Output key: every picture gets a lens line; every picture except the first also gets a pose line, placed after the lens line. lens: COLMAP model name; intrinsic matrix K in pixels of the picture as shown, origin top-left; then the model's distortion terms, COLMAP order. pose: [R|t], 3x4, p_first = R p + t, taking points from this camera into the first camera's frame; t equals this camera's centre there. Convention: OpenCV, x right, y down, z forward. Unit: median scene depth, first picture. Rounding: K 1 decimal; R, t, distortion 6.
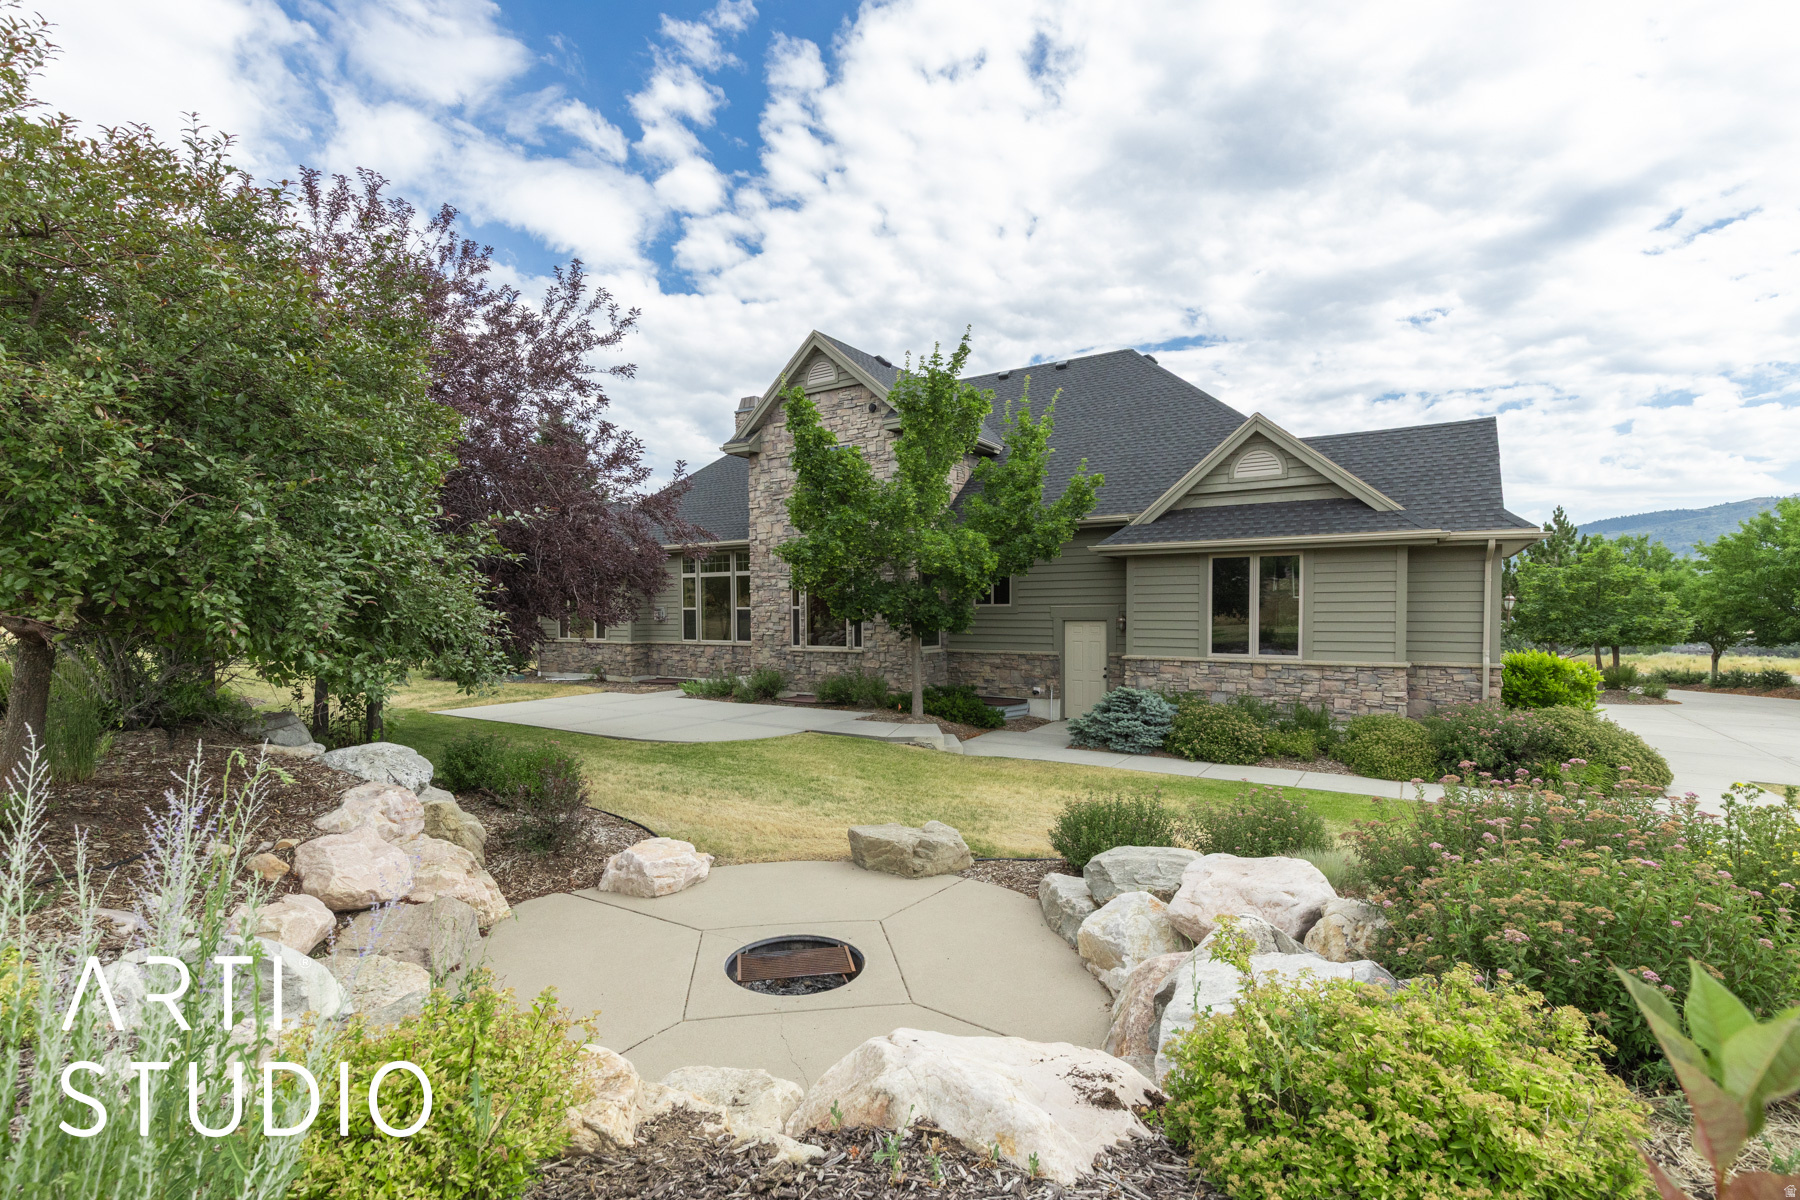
lens RADIAL K [[846.1, 0, 888.4], [0, 846.1, 638.2], [0, 0, 1]] dist [0.013372, -0.000013]
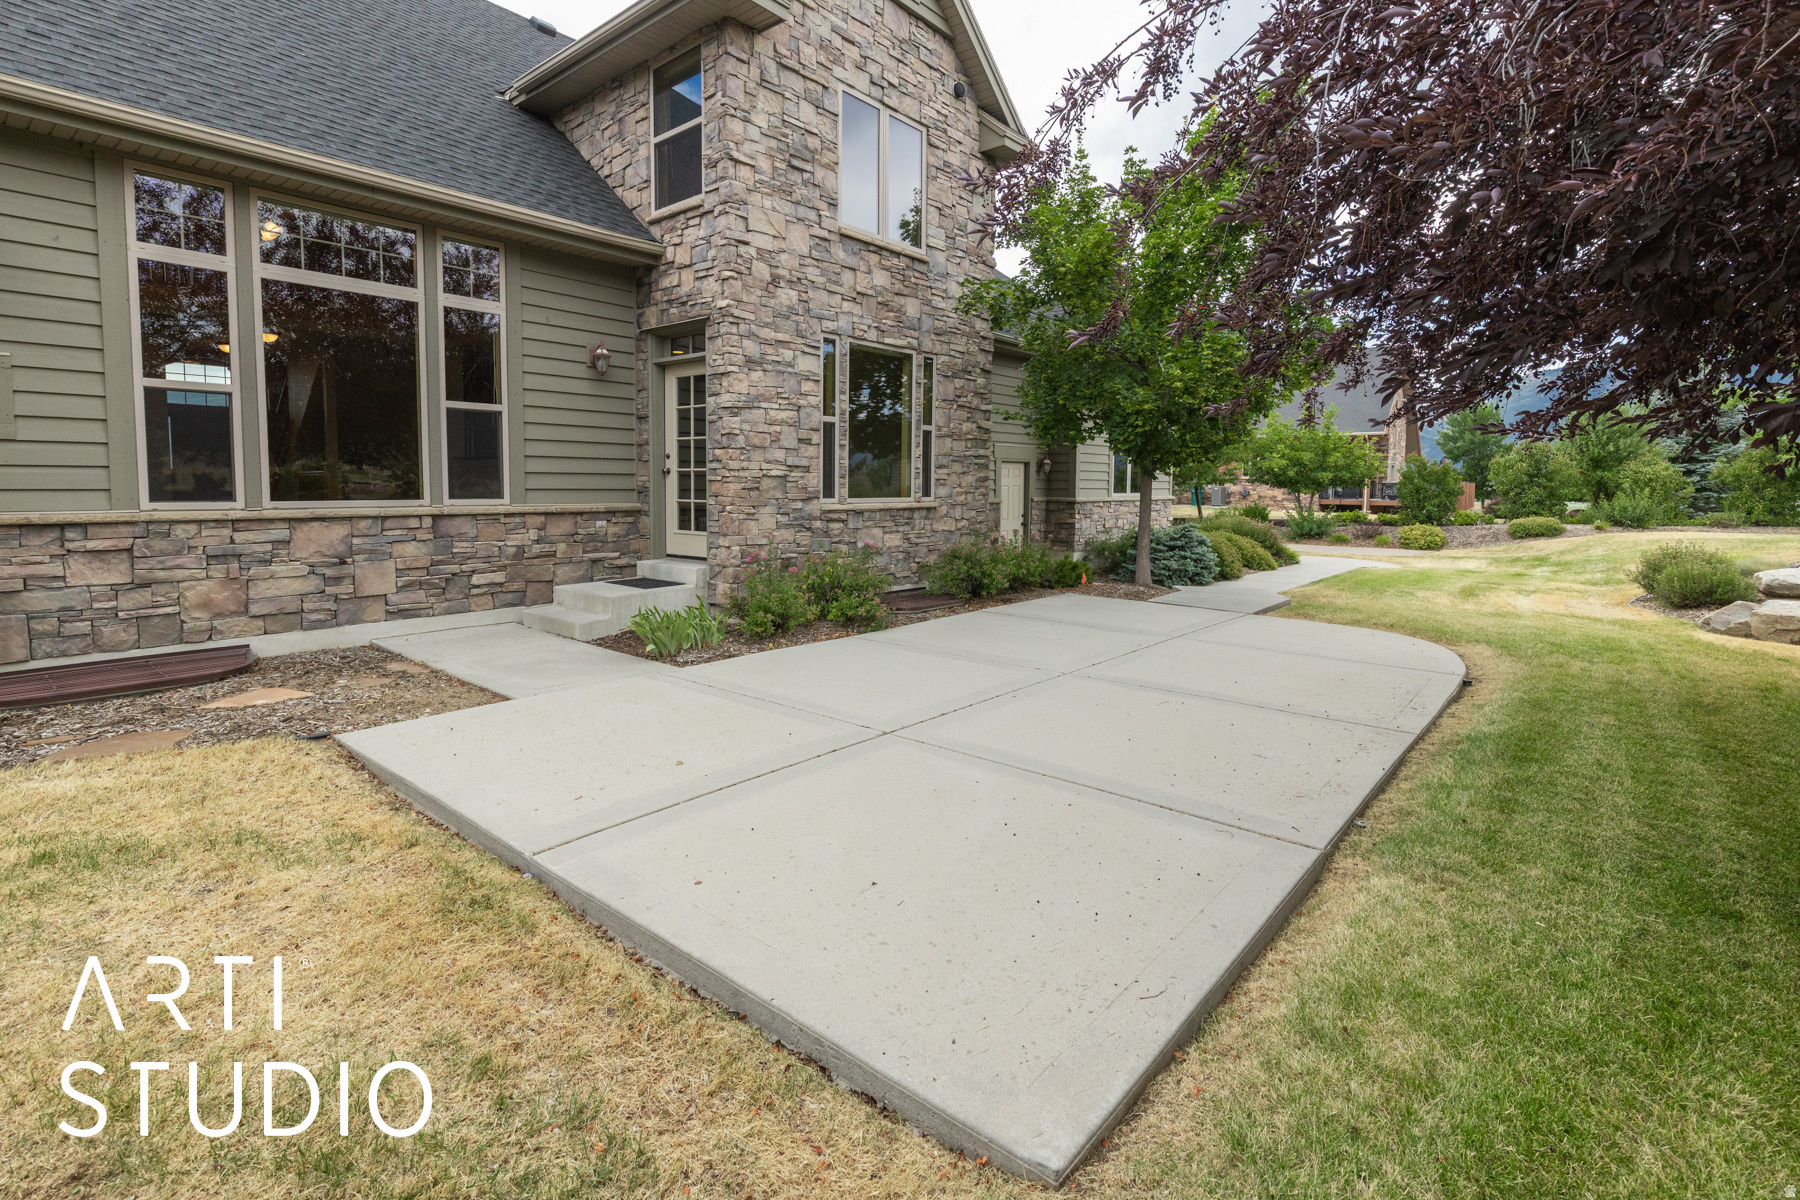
lens RADIAL K [[841.9, 0, 901.4], [0, 841.9, 539.0], [0, 0, 1]] dist [0.009538, -0.000292]
pose [[0.104651, -0.059637, 0.992719, -0.580976], [0.029196, 0.997954, 0.056874, 0.005517], [-0.994080, 0.023031, 0.106178, 0.914822]]
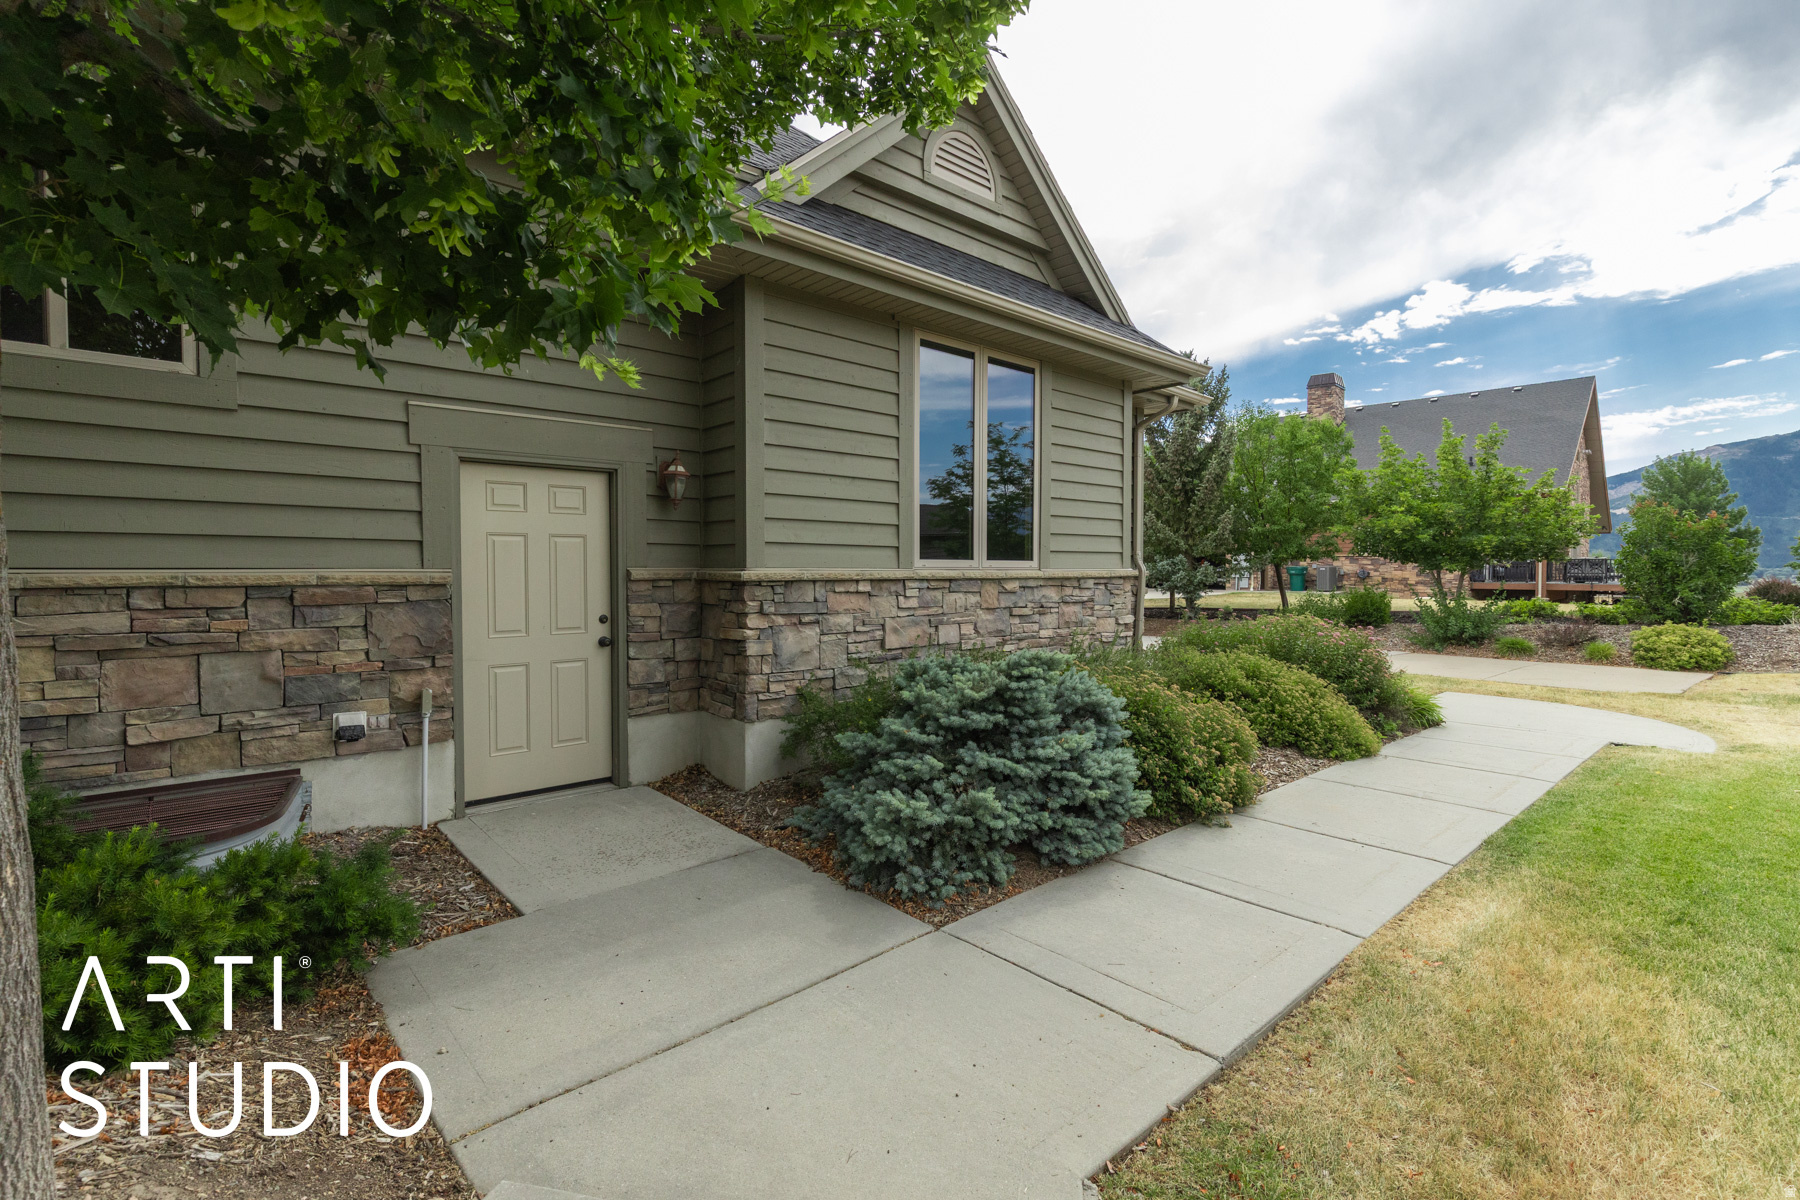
lens RADIAL K [[820.9, 0, 898.2], [0, 820.9, 587.6], [0, 0, 1]] dist [0.008574, -0.000419]
pose [[0.246052, -0.015647, 0.969130, -0.021043], [0.033603, 0.999406, 0.007605, 0.022524], [-0.968674, 0.030694, 0.246431, 0.717056]]
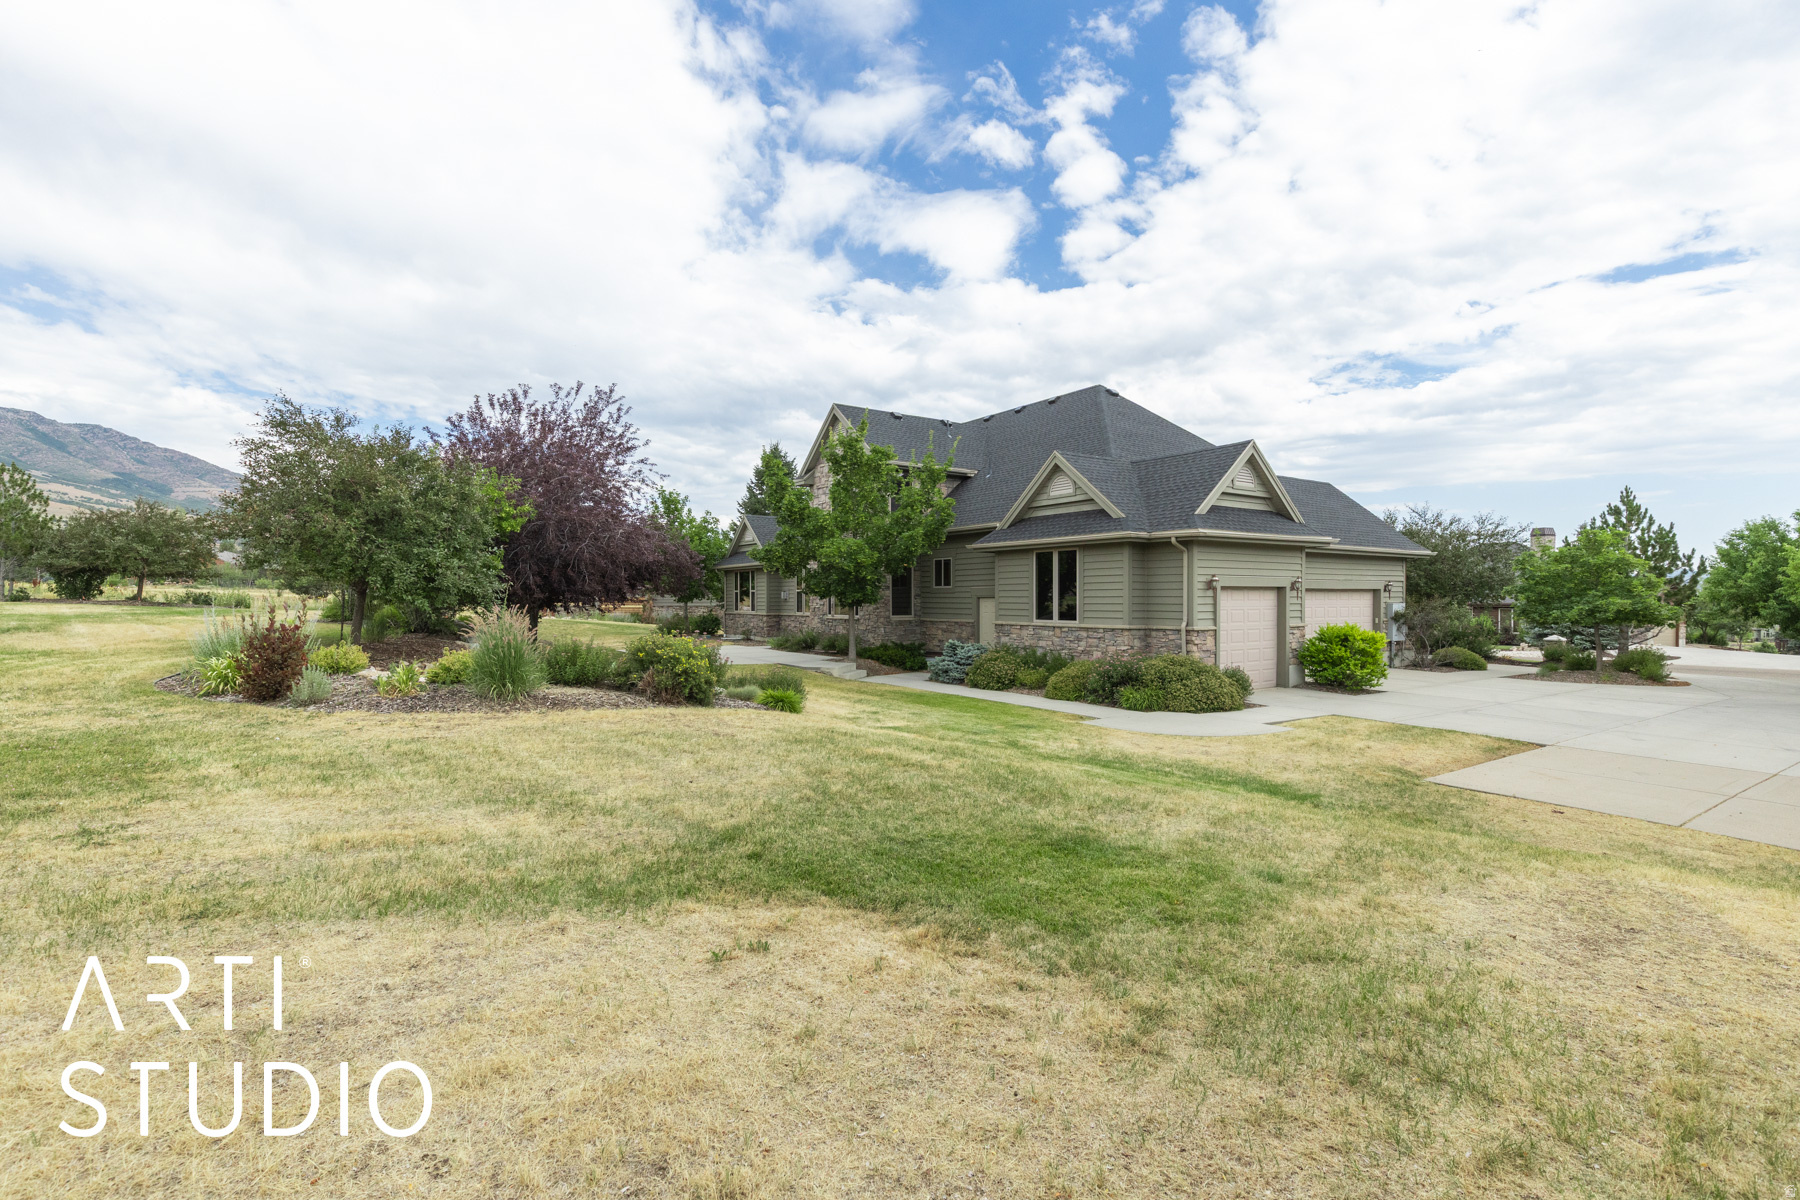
lens RADIAL K [[819.1, 0, 904.0], [0, 819.1, 599.1], [0, 0, 1]] dist [0.010621, -0.000068]
pose [[0.930555, 0.000659, -0.366152, 0.535381], [-0.010877, 0.999607, -0.025844, 0.016884], [0.365991, 0.028032, 0.930196, -0.278669]]
